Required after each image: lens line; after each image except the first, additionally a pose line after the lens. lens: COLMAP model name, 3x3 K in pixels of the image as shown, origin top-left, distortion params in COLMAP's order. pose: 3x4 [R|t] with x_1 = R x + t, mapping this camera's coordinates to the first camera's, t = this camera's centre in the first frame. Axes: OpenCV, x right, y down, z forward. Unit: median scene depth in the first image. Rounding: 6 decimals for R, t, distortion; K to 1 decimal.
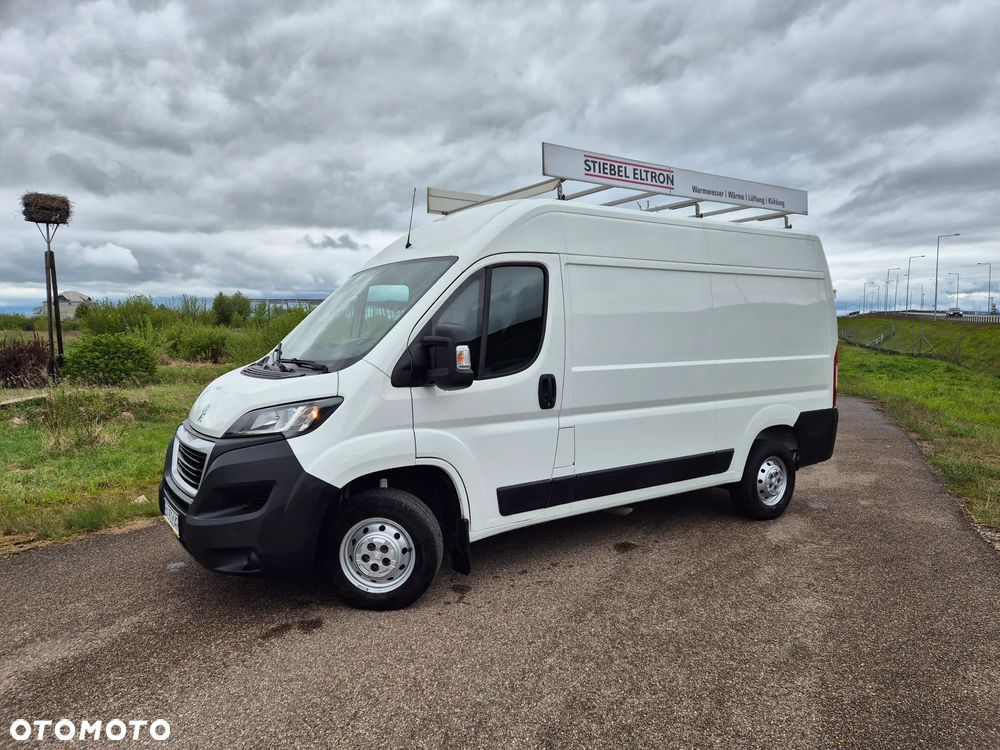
lens RADIAL K [[660.5, 0, 500.0], [0, 660.5, 375.0], [0, 0, 1]] dist [0.087913, -0.064682]
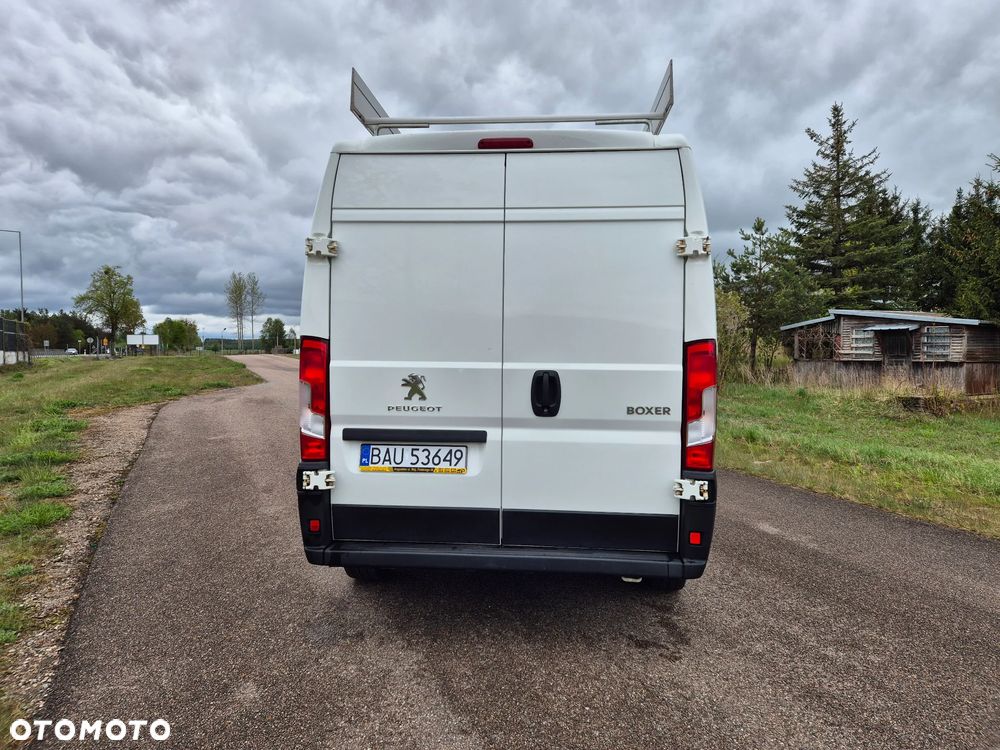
lens RADIAL K [[660.0, 0, 506.6], [0, 660.0, 363.9], [0, 0, 1]] dist [0.083329, -0.058440]
pose [[-0.628461, 0.026629, -0.777385, 1.094521], [-0.048198, 0.996160, 0.073088, -0.103337], [0.776347, 0.083401, -0.624764, 1.971380]]
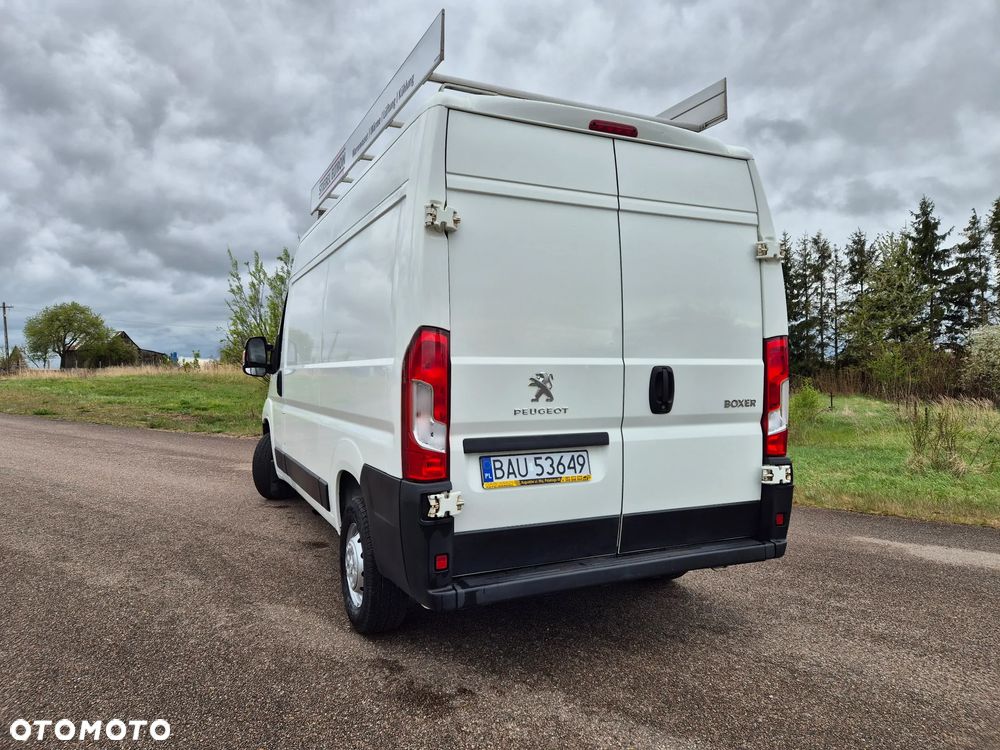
lens RADIAL K [[663.1, 0, 494.2], [0, 663.1, 370.4], [0, 0, 1]] dist [0.080224, -0.057690]
pose [[-0.155880, 0.009920, -0.987726, 1.230809], [-0.054115, 0.998362, 0.018567, -0.046525], [0.986293, 0.056345, -0.155088, 1.505743]]
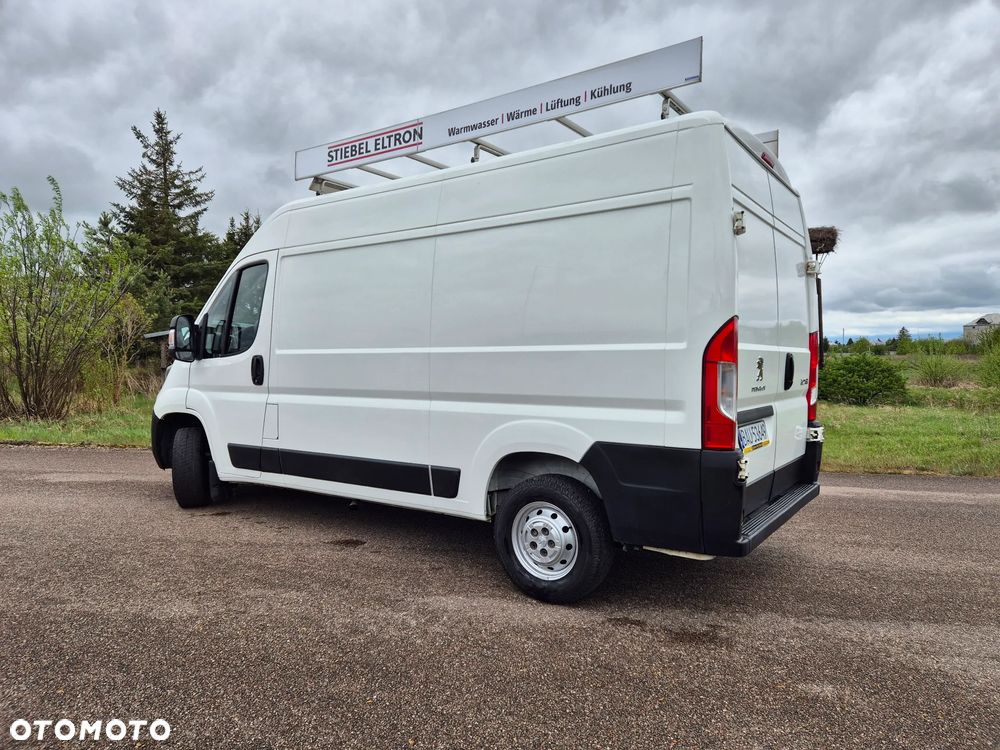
lens RADIAL K [[656.3, 0, 504.0], [0, 656.3, 380.7], [0, 0, 1]] dist [0.077324, -0.055920]
pose [[0.354231, 0.037107, -0.934422, 1.210224], [-0.061838, 0.997955, 0.016188, -0.001841], [0.933111, 0.052048, 0.355801, 0.912435]]
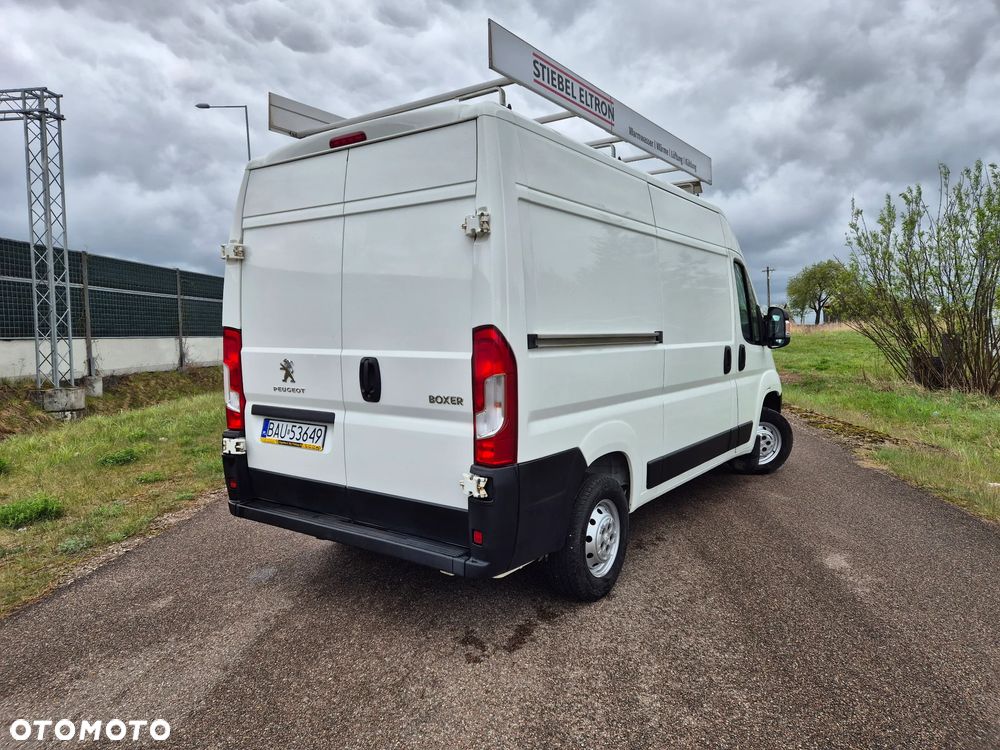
lens RADIAL K [[663.1, 0, 494.2], [0, 663.1, 370.4], [0, 0, 1]] dist [0.080224, -0.057690]
pose [[-0.940716, 0.037842, -0.337078, 0.643611], [-0.003990, 0.992454, 0.122553, -0.122502], [0.339172, 0.116633, -0.933466, 2.291612]]
